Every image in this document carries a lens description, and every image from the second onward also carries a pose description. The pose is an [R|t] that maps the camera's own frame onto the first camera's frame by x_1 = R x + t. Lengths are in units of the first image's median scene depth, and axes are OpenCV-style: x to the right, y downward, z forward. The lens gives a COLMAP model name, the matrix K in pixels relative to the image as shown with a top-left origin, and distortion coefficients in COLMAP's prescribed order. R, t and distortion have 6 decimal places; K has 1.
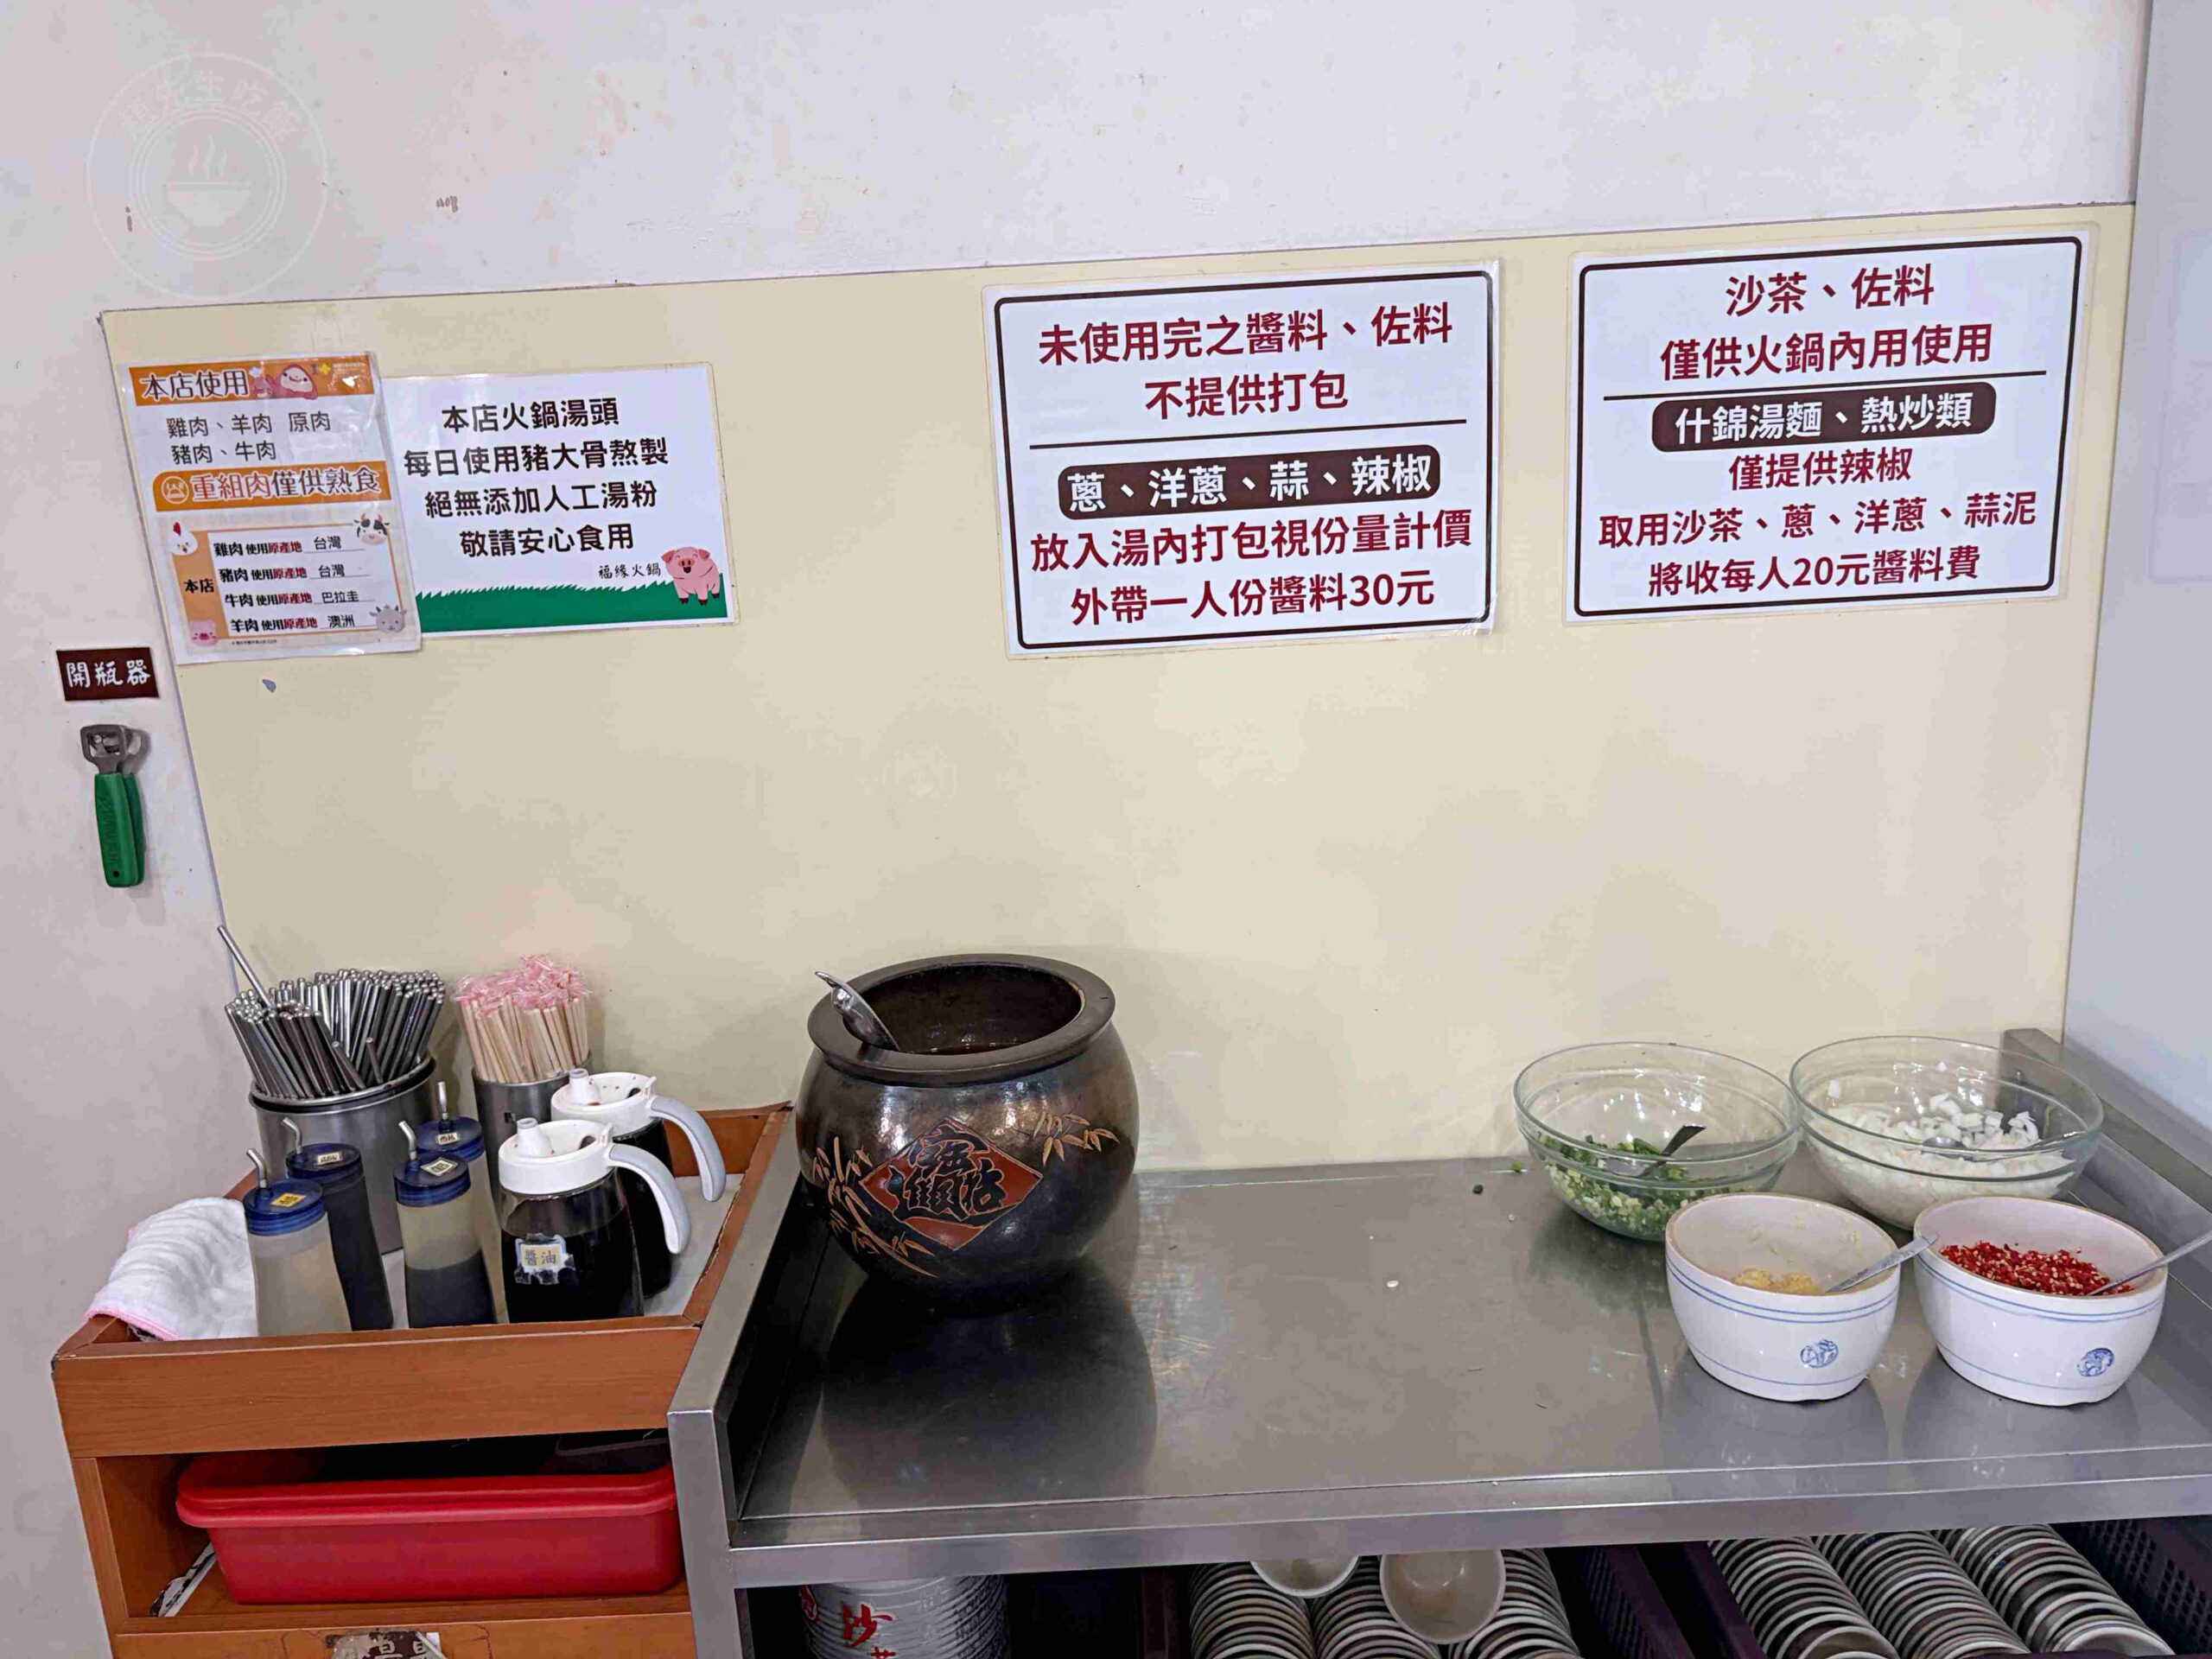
lens RADIAL K [[1666.3, 0, 1104.3], [0, 1666.3, 825.4], [0, 0, 1]] dist [0.041306, -0.055987]
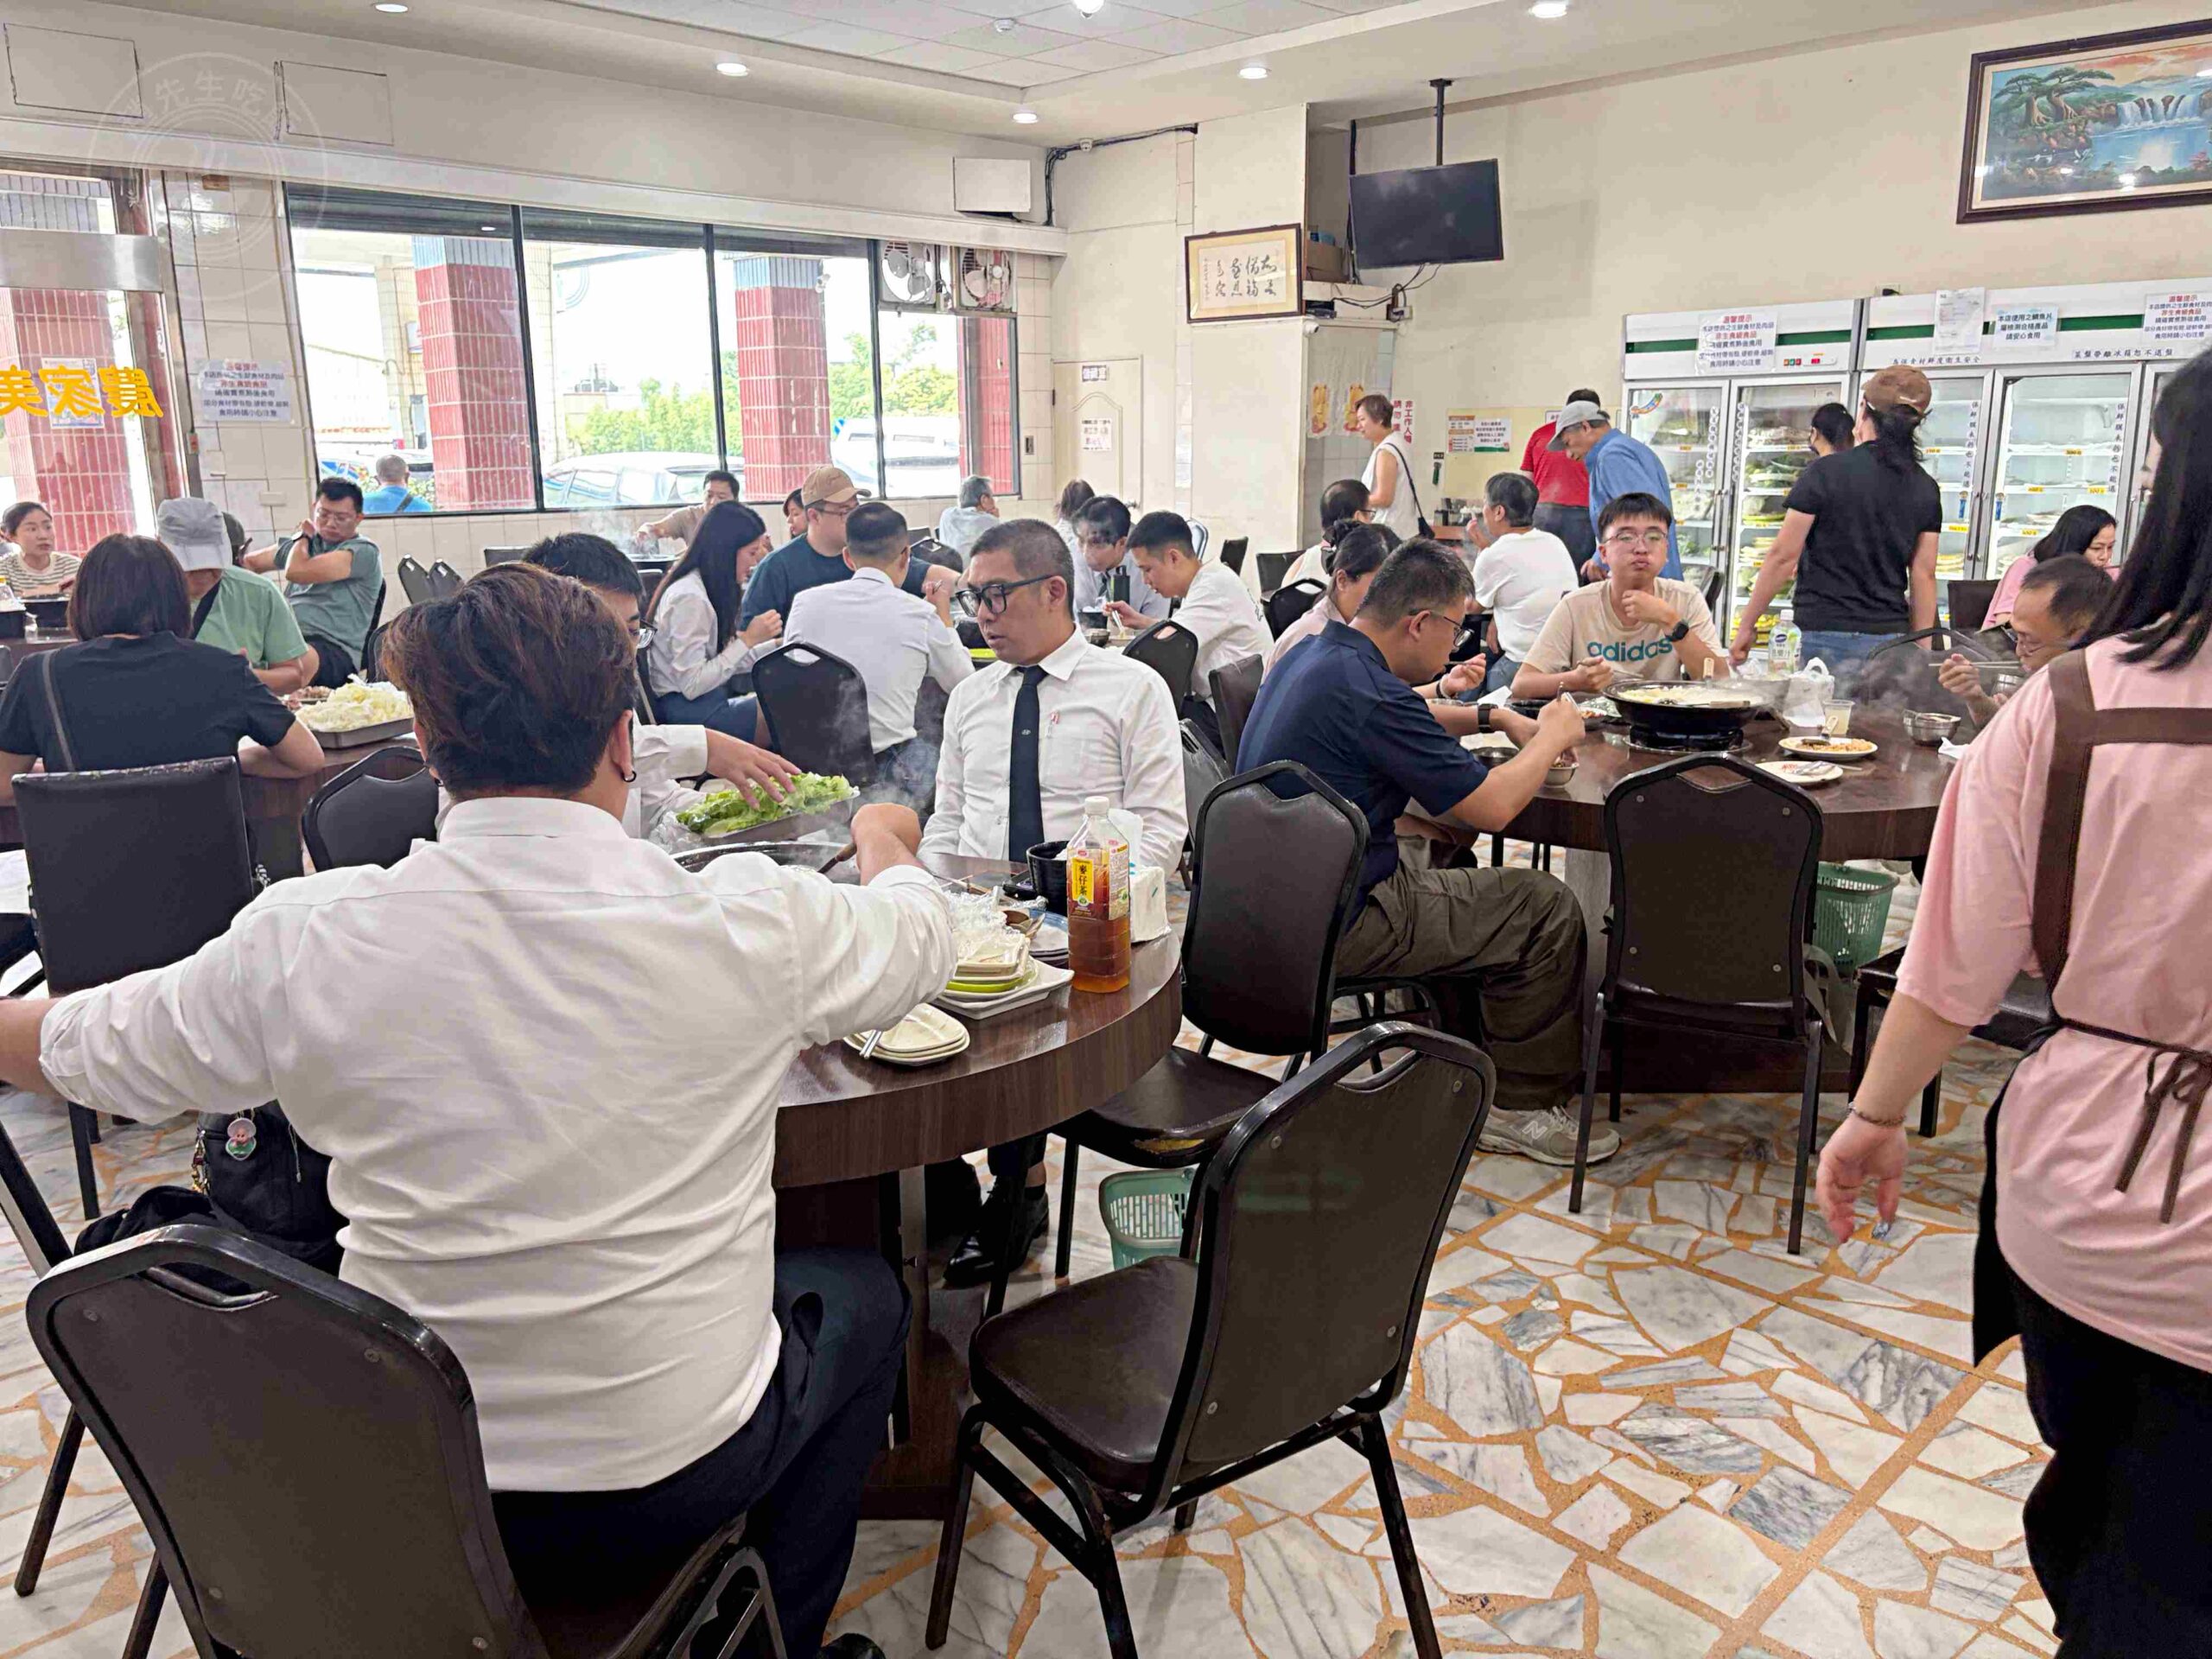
lens RADIAL K [[1666.3, 0, 1105.5], [0, 1666.3, 823.2], [0, 0, 1]] dist [0.041306, -0.055987]
pose [[0.695048, 0.205380, -0.689004, 4.041793], [-0.201488, 0.975571, 0.087544, 1.212973], [0.690152, 0.077979, 0.719451, -5.533845]]
